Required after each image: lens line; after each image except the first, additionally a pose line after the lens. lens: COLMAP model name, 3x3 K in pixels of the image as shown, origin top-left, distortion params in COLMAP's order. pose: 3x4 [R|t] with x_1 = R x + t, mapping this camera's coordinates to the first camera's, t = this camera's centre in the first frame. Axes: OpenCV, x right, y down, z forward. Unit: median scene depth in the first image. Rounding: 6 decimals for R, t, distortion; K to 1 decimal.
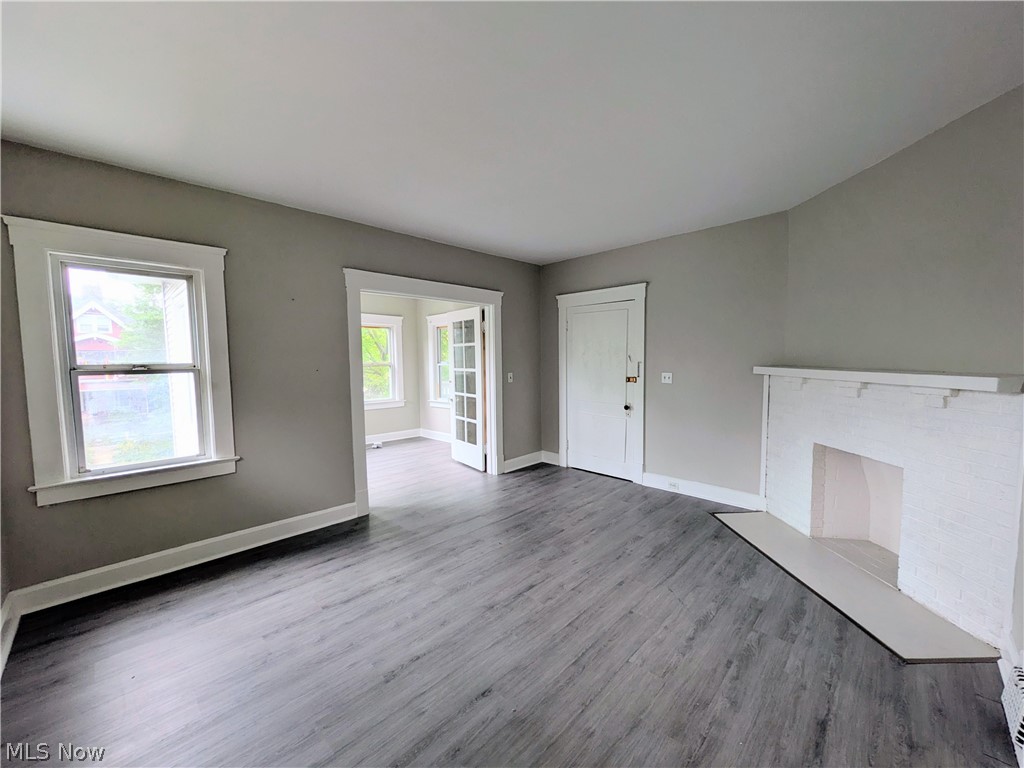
lens RADIAL K [[404.3, 0, 509.2], [0, 404.3, 385.8], [0, 0, 1]] dist [0.000056, -0.000010]
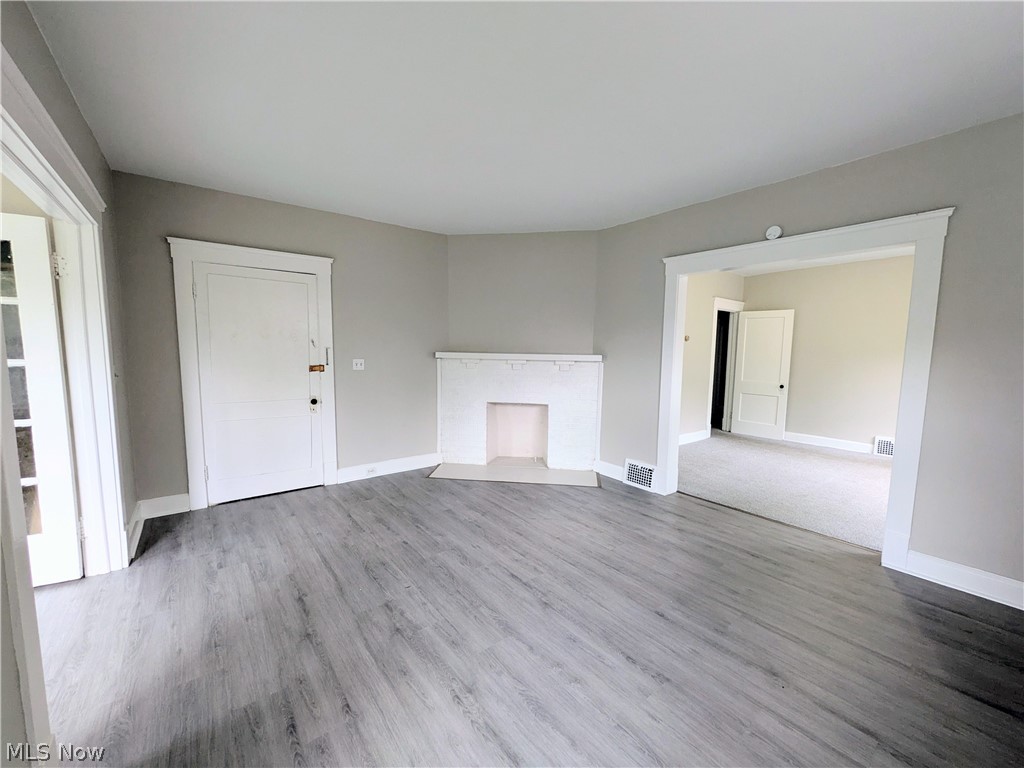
lens RADIAL K [[404.3, 0, 509.2], [0, 404.3, 385.8], [0, 0, 1]] dist [0.000056, -0.000010]
pose [[0.140469, -0.083703, 0.986540, -0.596493], [0.057925, 0.995408, 0.076208, -0.024600], [-0.988389, 0.046440, 0.144673, 0.579485]]
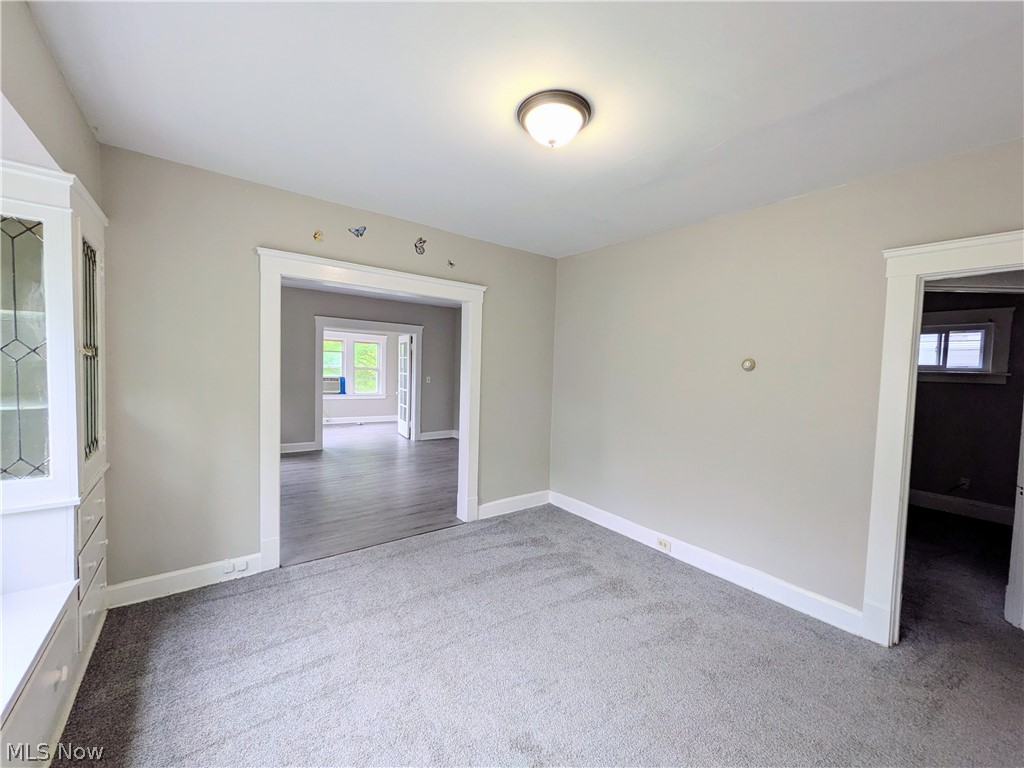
lens RADIAL K [[404.3, 0, 509.2], [0, 404.3, 385.8], [0, 0, 1]] dist [0.000056, -0.000010]
pose [[0.989182, 0.049795, -0.137980, 0.719644], [-0.053601, 0.998274, -0.024003, 0.031570], [0.136547, 0.031140, 0.990144, -0.688589]]
